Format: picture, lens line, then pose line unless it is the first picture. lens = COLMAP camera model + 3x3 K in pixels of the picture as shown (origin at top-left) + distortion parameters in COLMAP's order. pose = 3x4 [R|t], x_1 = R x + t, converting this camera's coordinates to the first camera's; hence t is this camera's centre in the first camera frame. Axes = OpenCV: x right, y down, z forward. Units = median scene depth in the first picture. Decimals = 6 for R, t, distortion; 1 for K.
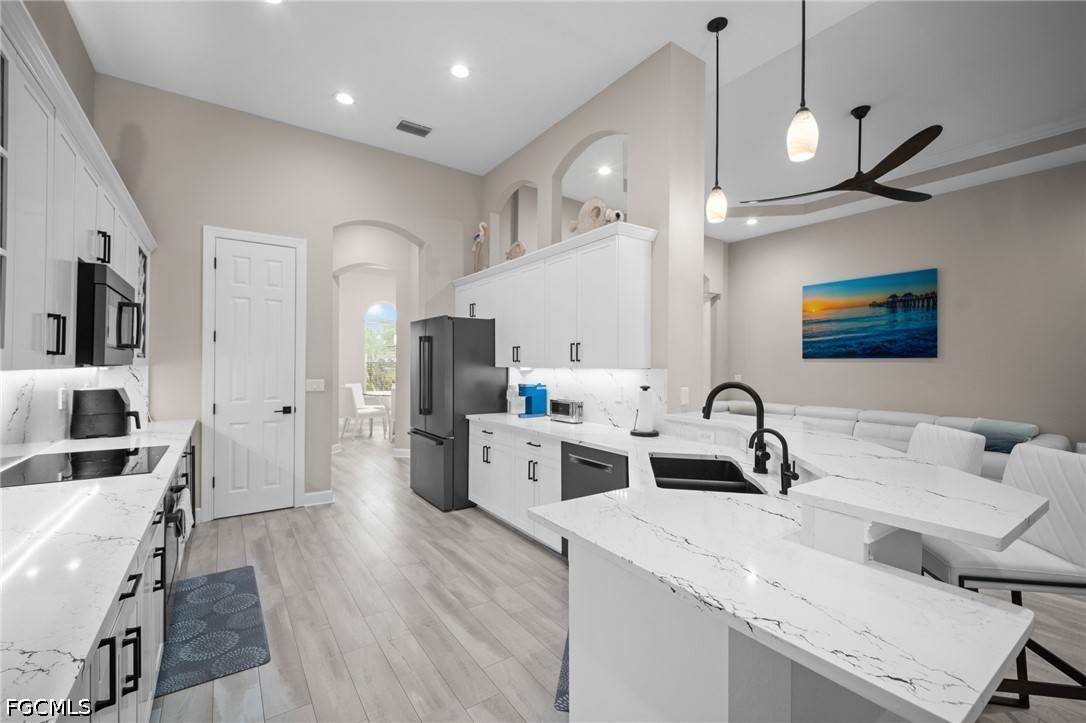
lens RADIAL K [[463.4, 0, 543.4], [0, 463.4, 362.4], [0, 0, 1]] dist [0.009929, -0.004600]
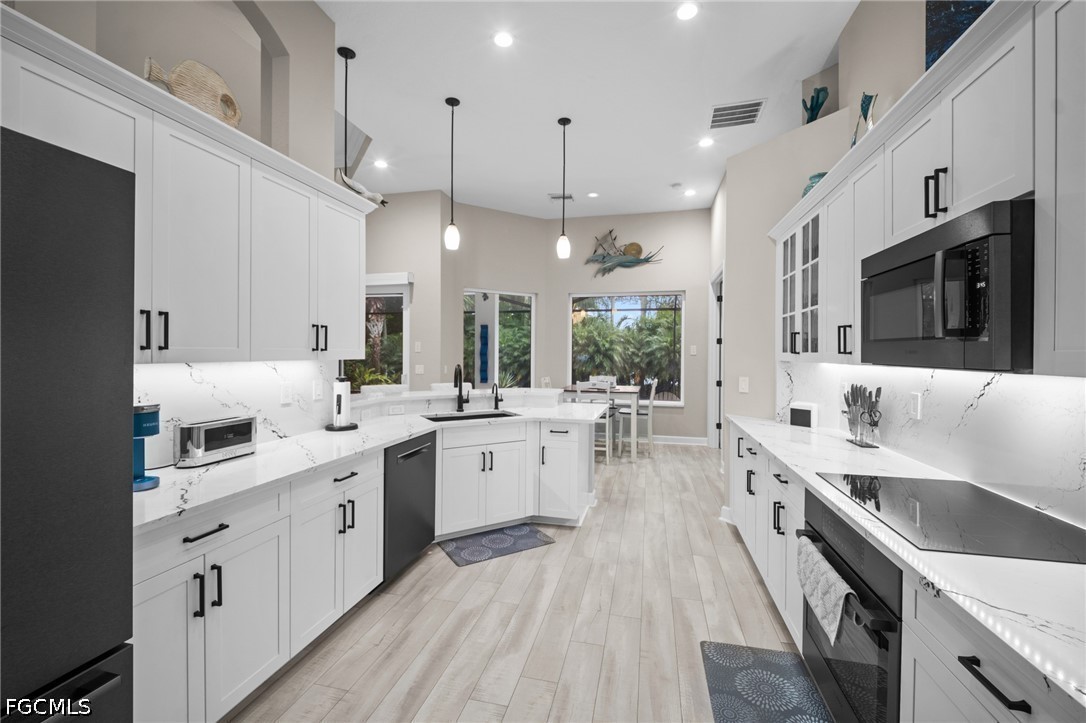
lens RADIAL K [[463.4, 0, 539.7], [0, 463.4, 356.8], [0, 0, 1]] dist [0.009929, -0.004600]
pose [[-0.670052, -0.015645, 0.742150, -0.971538], [-0.013167, 0.999871, 0.009190, -0.006779], [-0.742198, -0.003614, -0.670171, 1.723859]]
